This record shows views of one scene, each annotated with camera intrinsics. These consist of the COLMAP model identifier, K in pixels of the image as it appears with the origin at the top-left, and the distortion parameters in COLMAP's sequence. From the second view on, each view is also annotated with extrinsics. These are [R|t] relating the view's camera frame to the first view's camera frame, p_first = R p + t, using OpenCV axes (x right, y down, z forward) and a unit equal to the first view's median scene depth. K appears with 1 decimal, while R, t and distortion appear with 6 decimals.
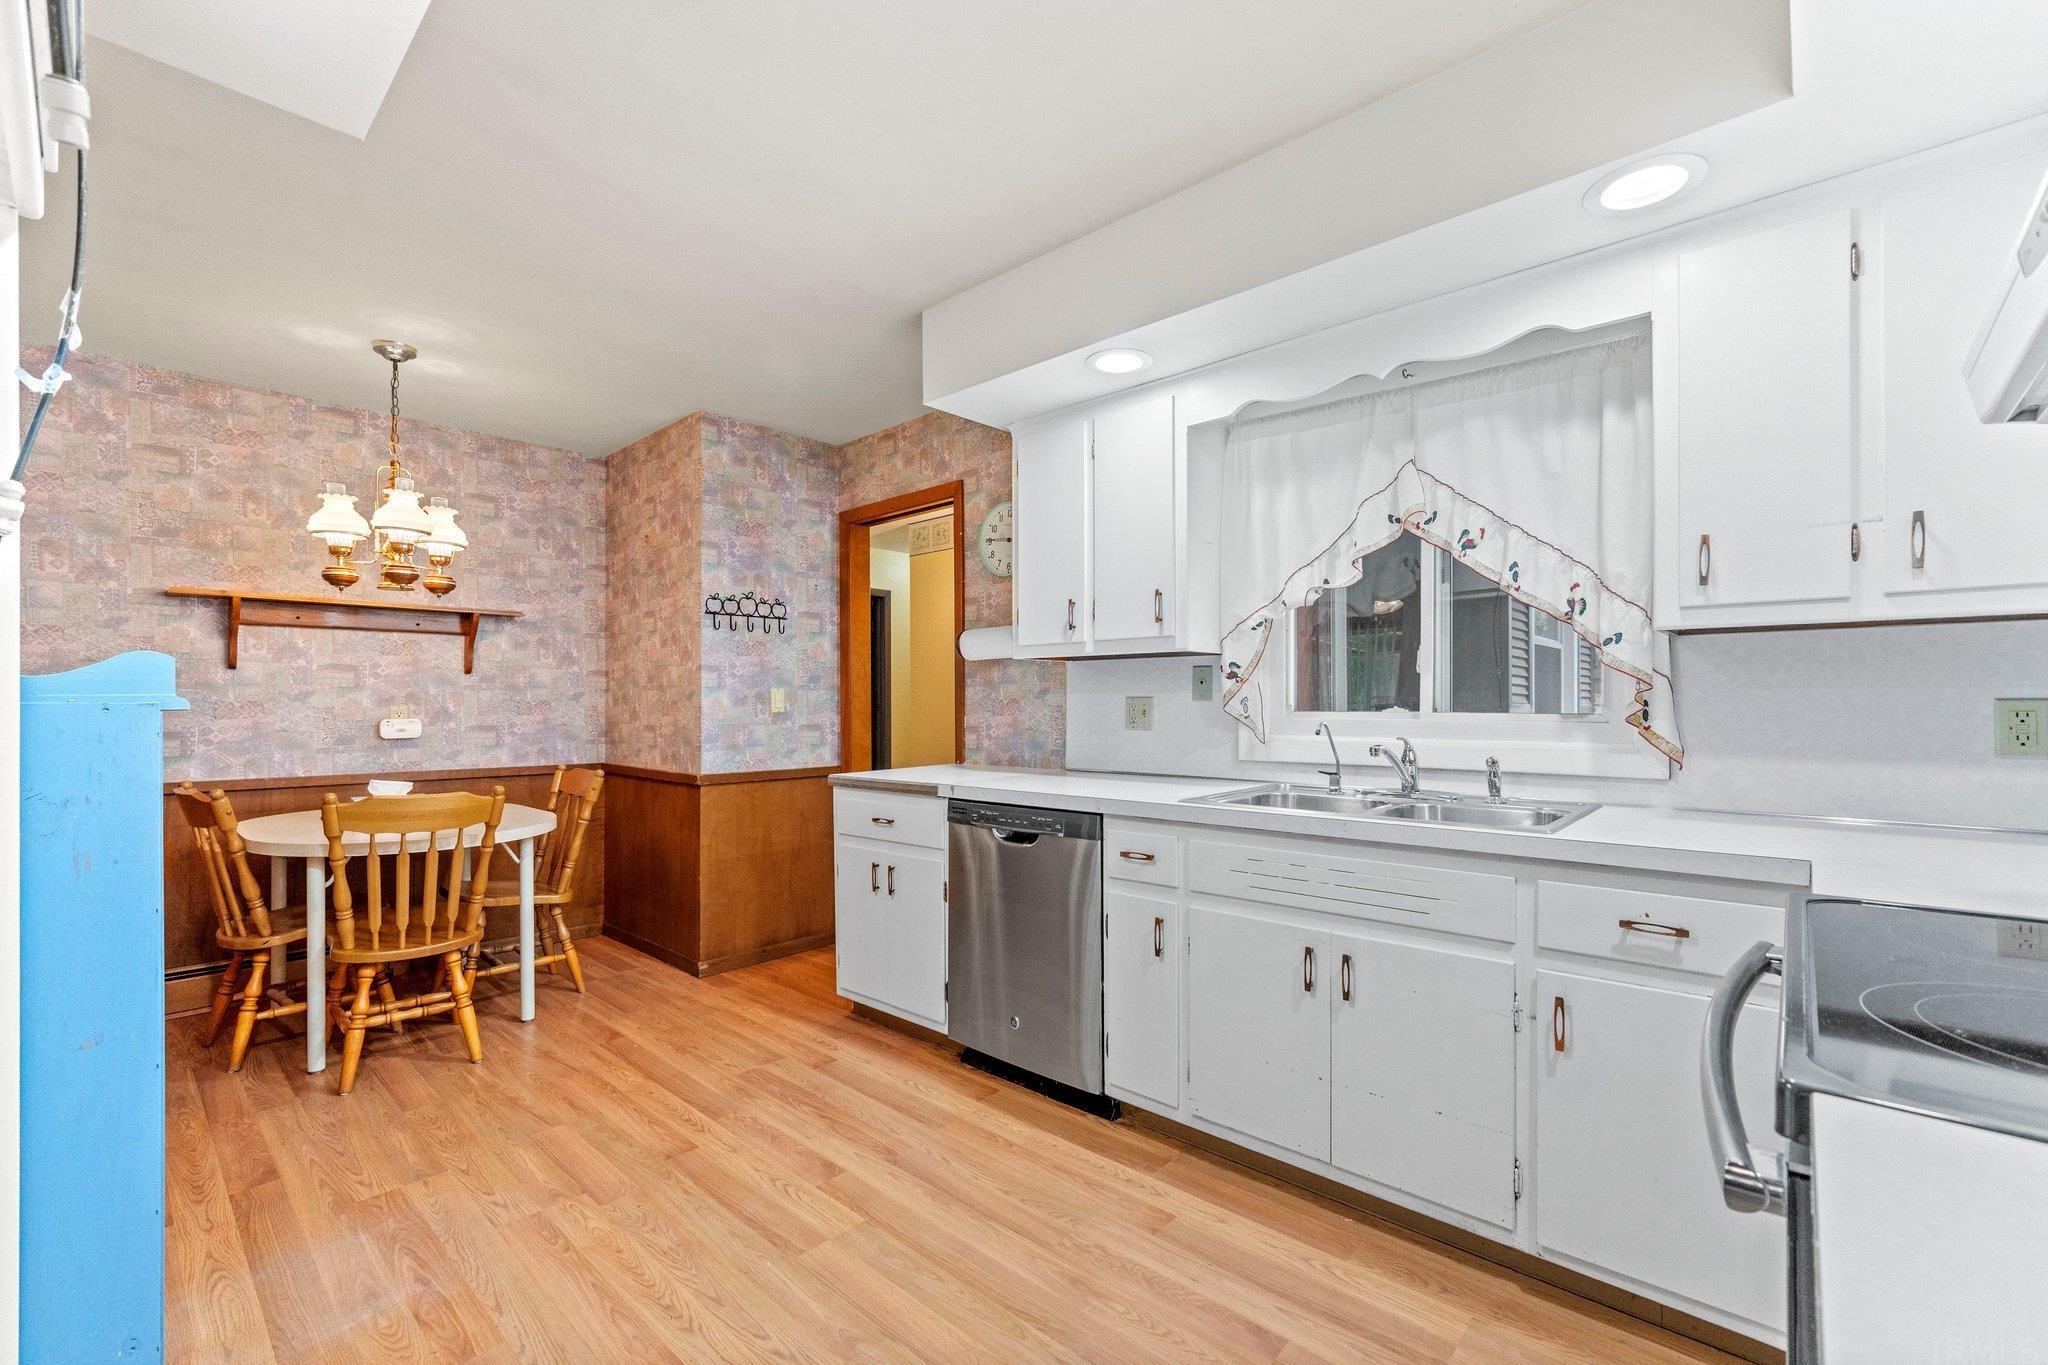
lens RADIAL K [[871.2, 0, 1006.7], [0, 871.2, 706.0], [0, 0, 1]] dist [-0.014813, 0.005167]
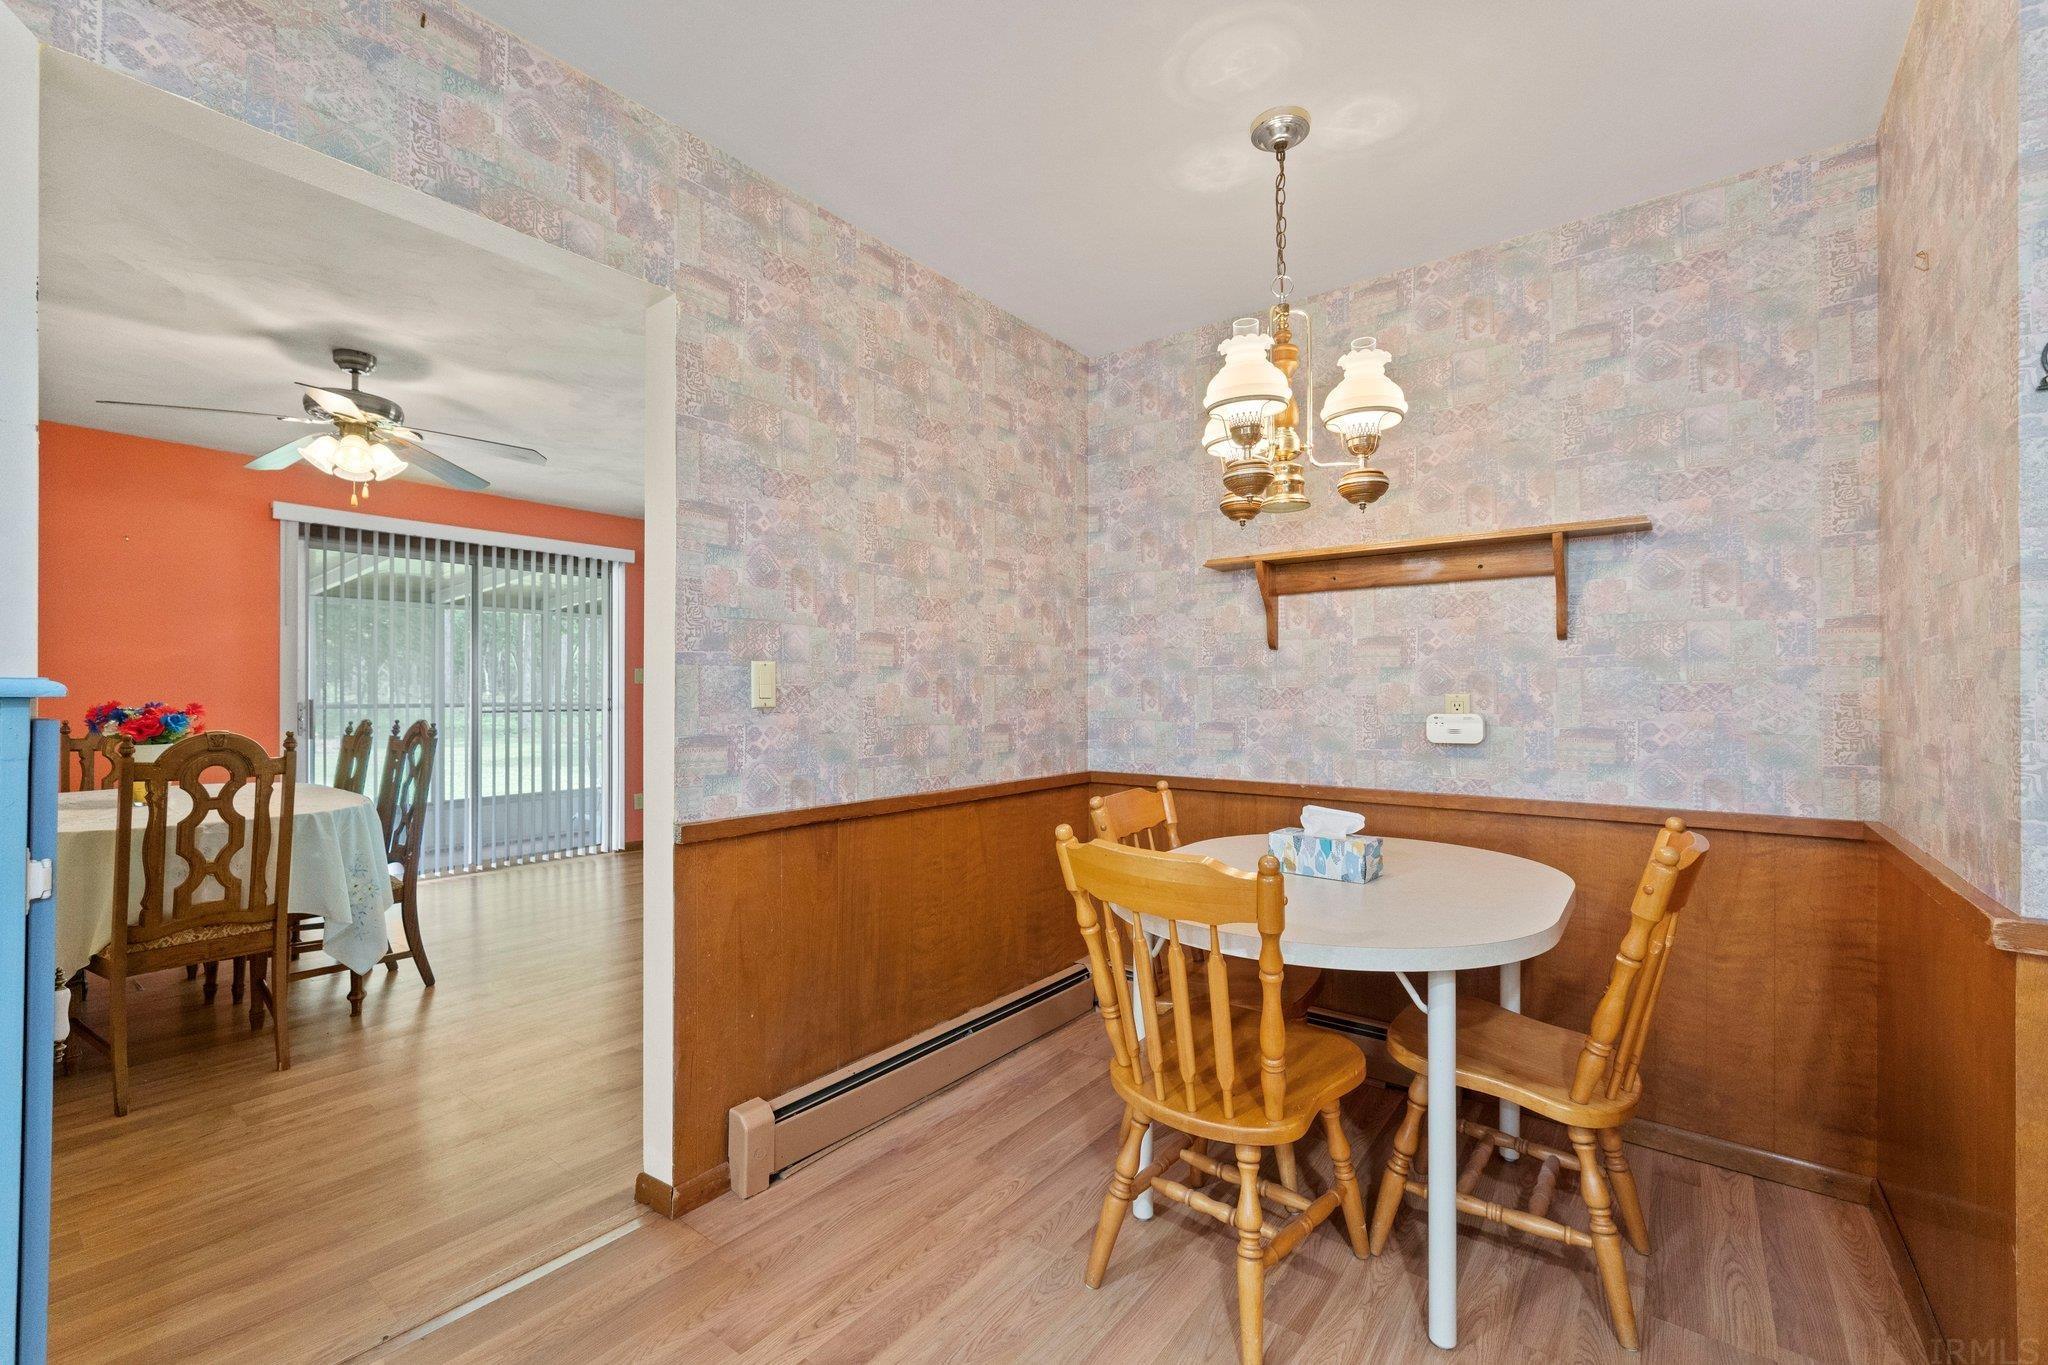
lens RADIAL K [[871.2, 0, 1028.9], [0, 871.2, 688.4], [0, 0, 1]] dist [-0.014813, 0.005167]
pose [[0.105313, -0.005903, -0.994422, -0.080029], [-0.002439, 0.999978, -0.006195, 0.000616], [0.994436, 0.003078, 0.105296, 0.599218]]
